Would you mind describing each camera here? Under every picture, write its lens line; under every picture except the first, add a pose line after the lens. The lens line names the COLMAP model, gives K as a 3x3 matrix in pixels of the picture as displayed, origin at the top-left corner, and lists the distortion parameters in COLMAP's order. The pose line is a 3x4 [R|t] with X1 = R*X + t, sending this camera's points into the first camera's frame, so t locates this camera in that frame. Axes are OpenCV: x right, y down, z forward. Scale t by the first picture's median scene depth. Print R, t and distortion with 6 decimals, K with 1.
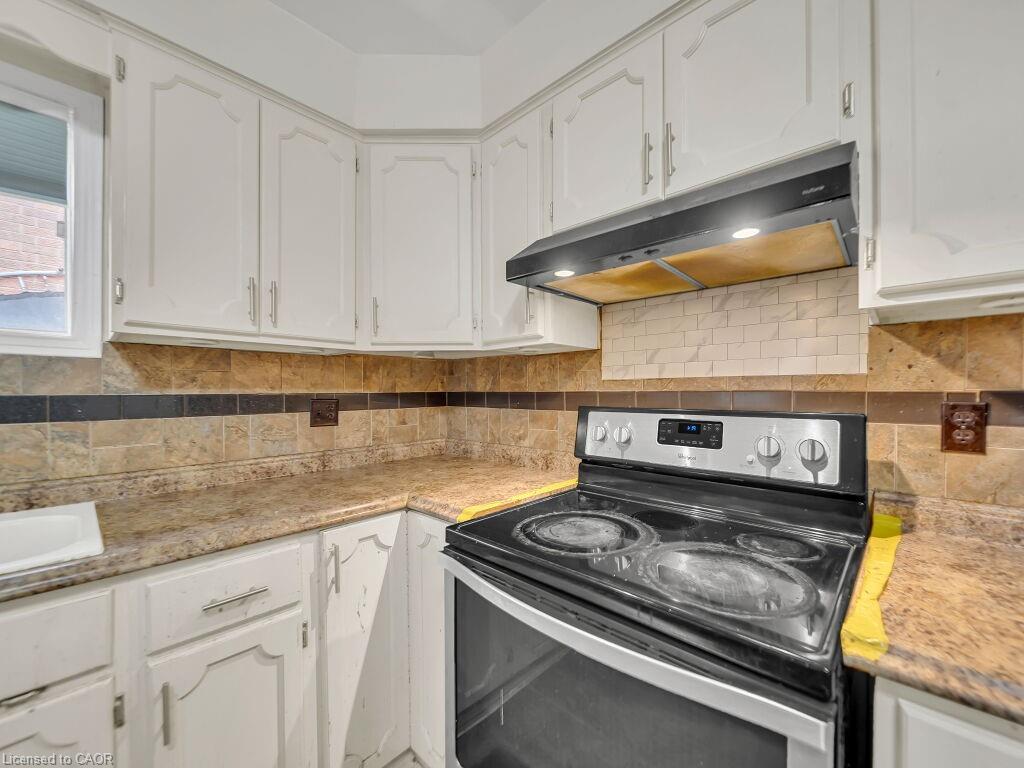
lens RADIAL K [[406.8, 0, 512.2], [0, 406.8, 390.9], [0, 0, 1]] dist [-0.001669, -0.000080]
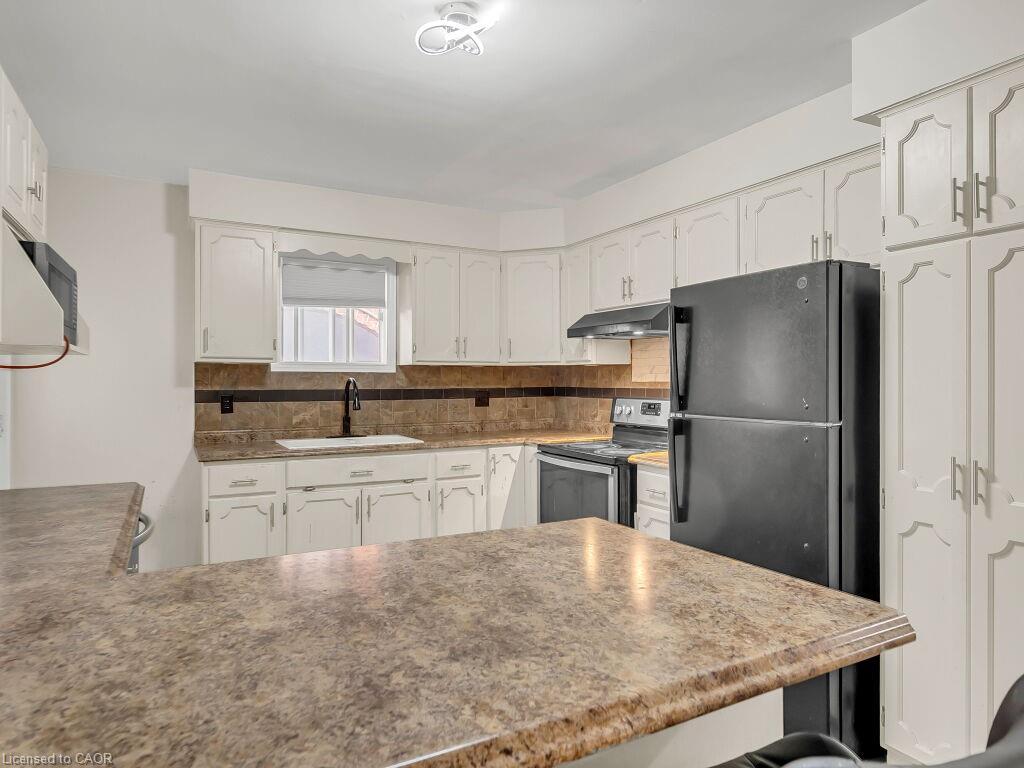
lens RADIAL K [[623.7, 0, 511.6], [0, 623.7, 380.6], [0, 0, 1]] dist [0.000311, 0.000001]
pose [[0.950982, 0.002162, -0.309240, 0.566520], [-0.000881, 0.999990, 0.004284, -0.043167], [0.309246, -0.003802, 0.950974, -1.750872]]
